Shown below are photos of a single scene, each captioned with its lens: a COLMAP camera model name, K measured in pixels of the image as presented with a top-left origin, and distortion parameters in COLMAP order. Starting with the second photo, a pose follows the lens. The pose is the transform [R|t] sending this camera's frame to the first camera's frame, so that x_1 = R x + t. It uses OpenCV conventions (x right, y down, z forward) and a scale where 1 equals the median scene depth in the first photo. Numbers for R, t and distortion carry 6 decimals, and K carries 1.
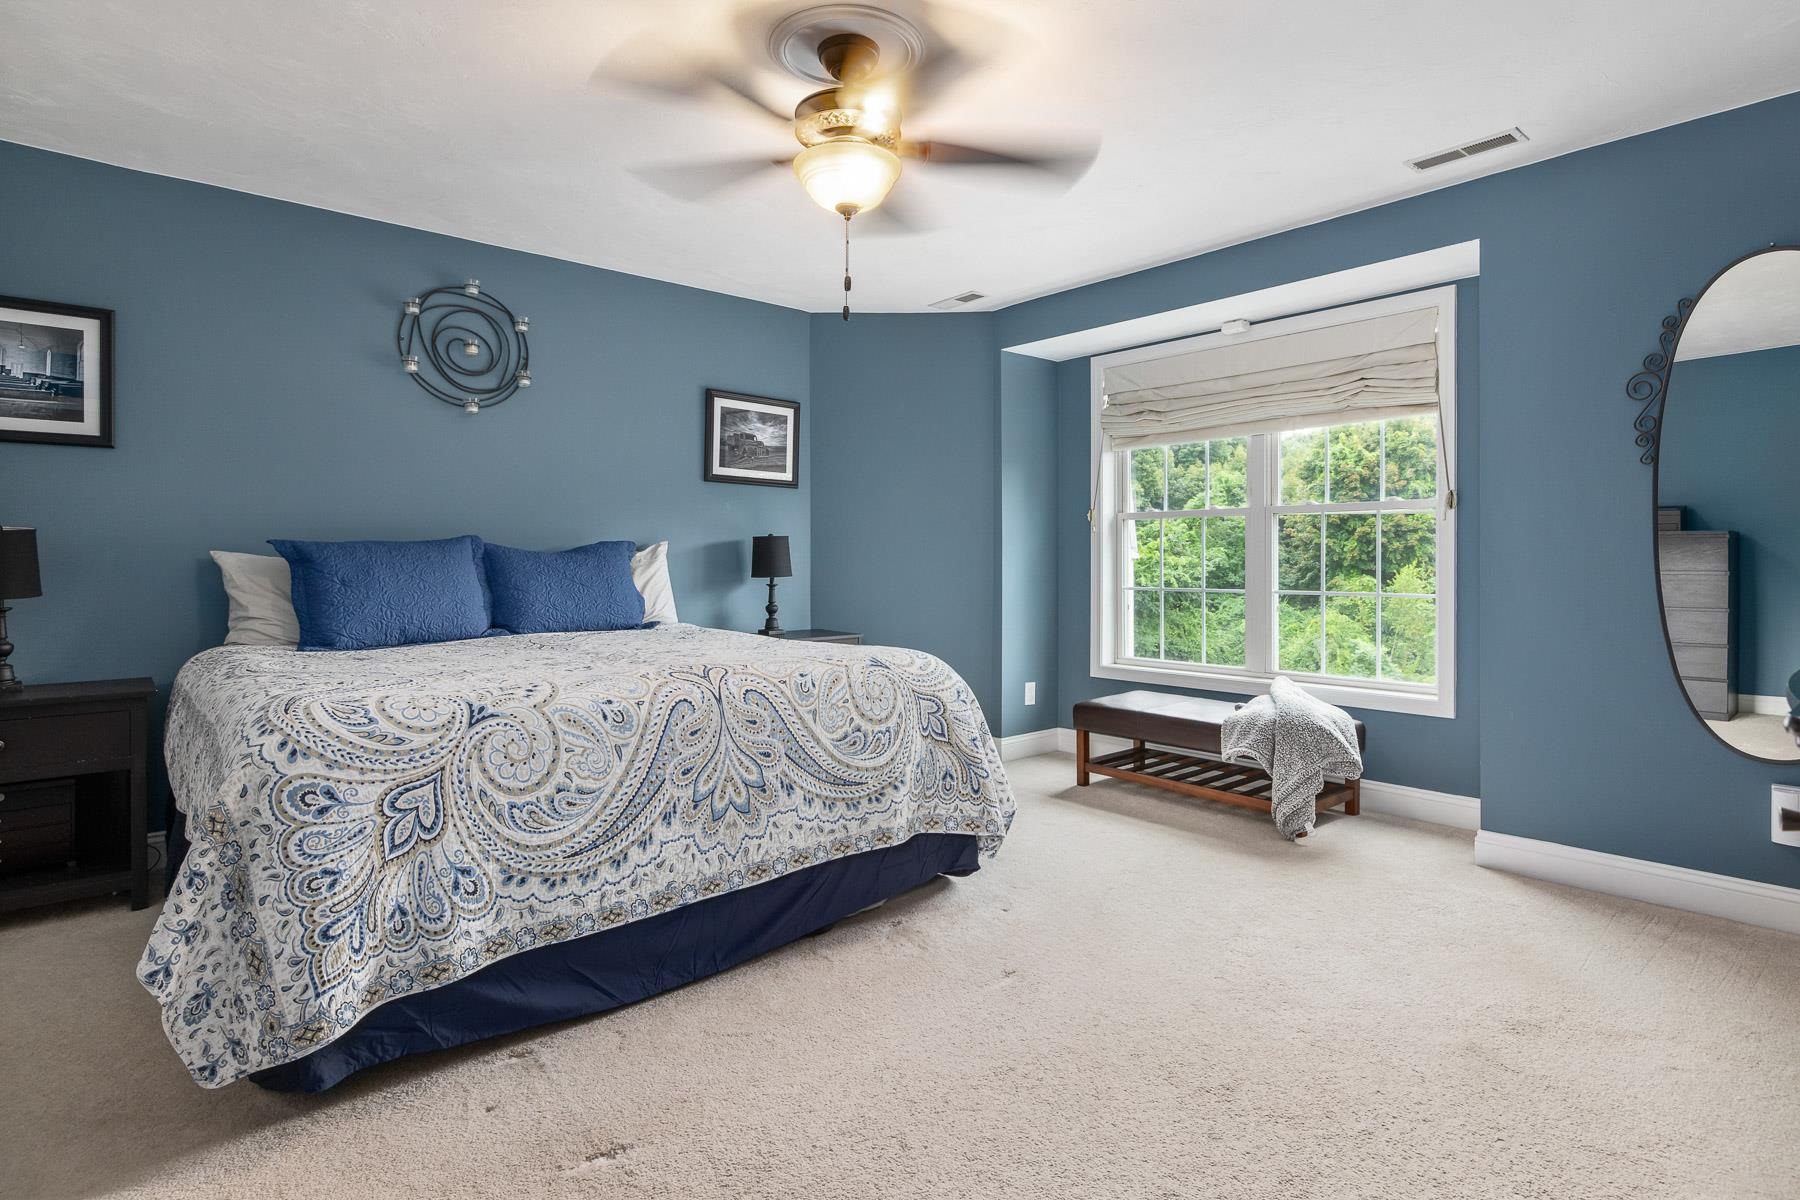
lens RADIAL K [[911.4, 0, 899.6], [0, 911.4, 569.3], [0, 0, 1]] dist [-0.014810, -0.003668]
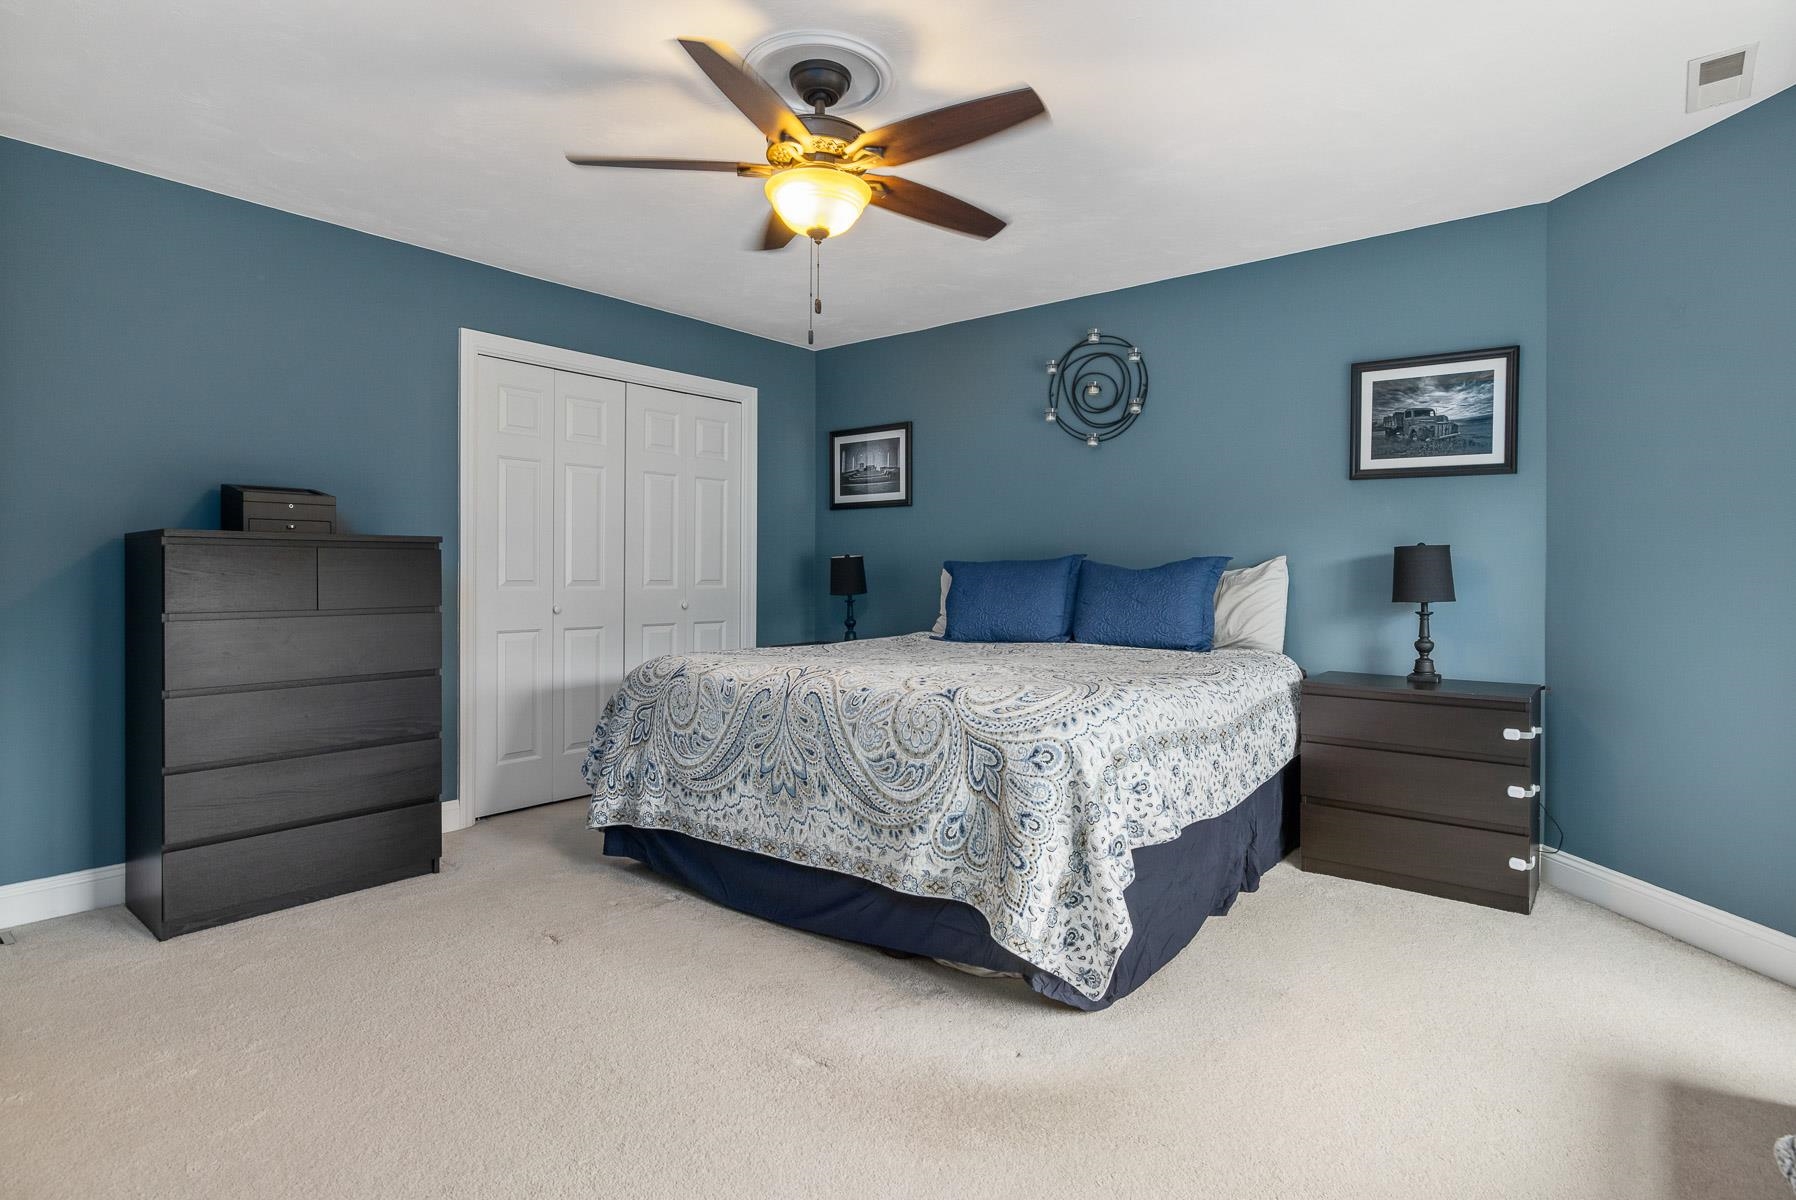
lens RADIAL K [[909.4, 0, 913.9], [0, 909.4, 572.8], [0, 0, 1]] dist [-0.014810, -0.003668]
pose [[0.185912, 0.001986, -0.982564, 0.904960], [-0.014281, 0.999898, -0.000681, -0.015602], [0.982463, 0.014159, 0.185921, 0.855656]]
